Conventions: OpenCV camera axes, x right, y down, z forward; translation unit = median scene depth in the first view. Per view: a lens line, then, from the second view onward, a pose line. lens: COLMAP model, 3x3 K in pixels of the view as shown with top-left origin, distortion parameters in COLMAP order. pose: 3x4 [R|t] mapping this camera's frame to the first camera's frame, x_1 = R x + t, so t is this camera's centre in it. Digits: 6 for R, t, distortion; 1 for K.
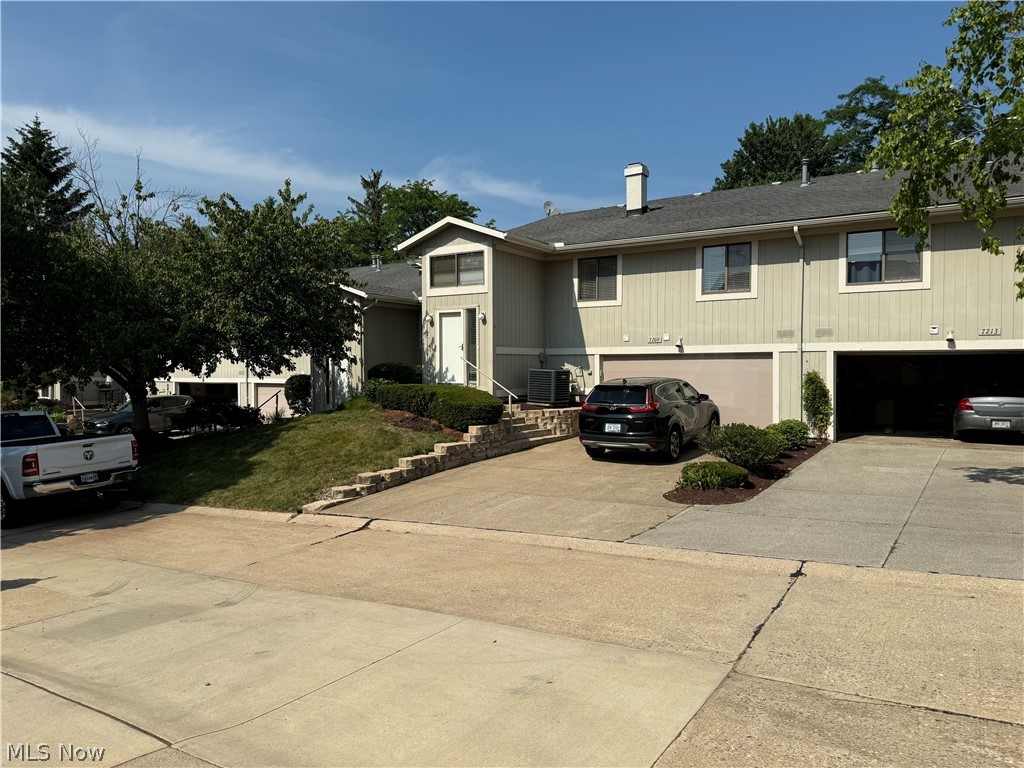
lens RADIAL K [[711.1, 0, 510.3], [0, 711.1, 383.2], [0, 0, 1]] dist [0.015132, -0.002314]
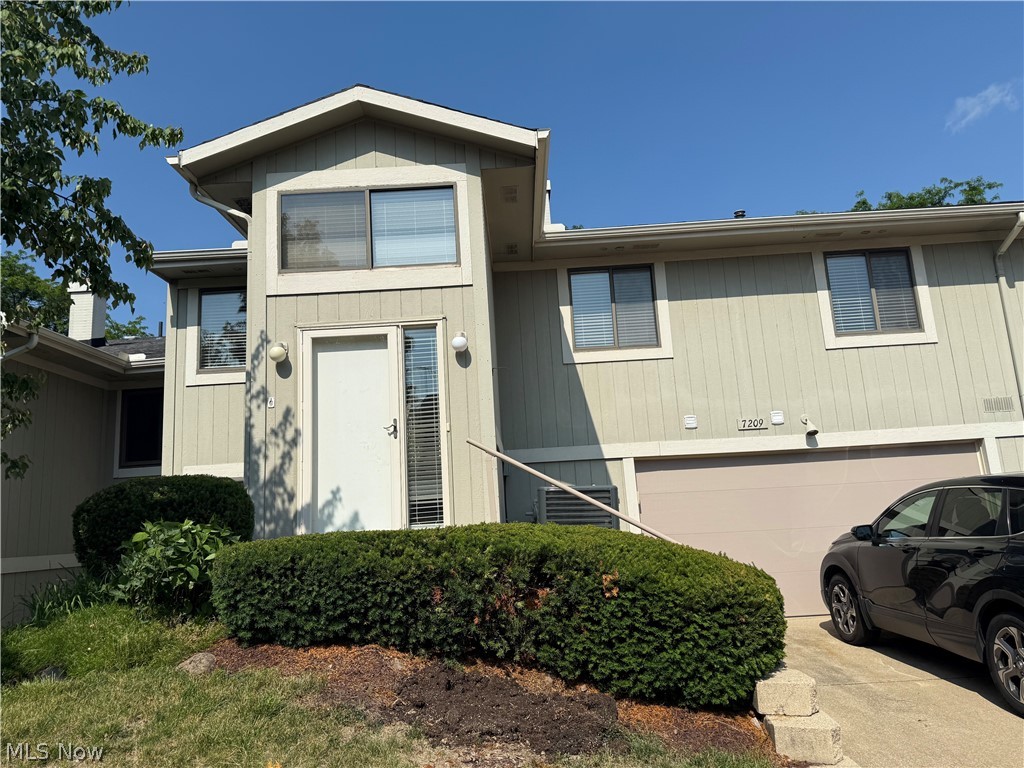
lens RADIAL K [[711.1, 0, 513.4], [0, 711.1, 389.0], [0, 0, 1]] dist [0.015132, -0.002314]
pose [[0.839368, 0.054162, 0.540858, -0.211540], [0.066070, 0.977480, -0.200421, 0.005106], [-0.539533, 0.203961, 0.816886, 0.669356]]
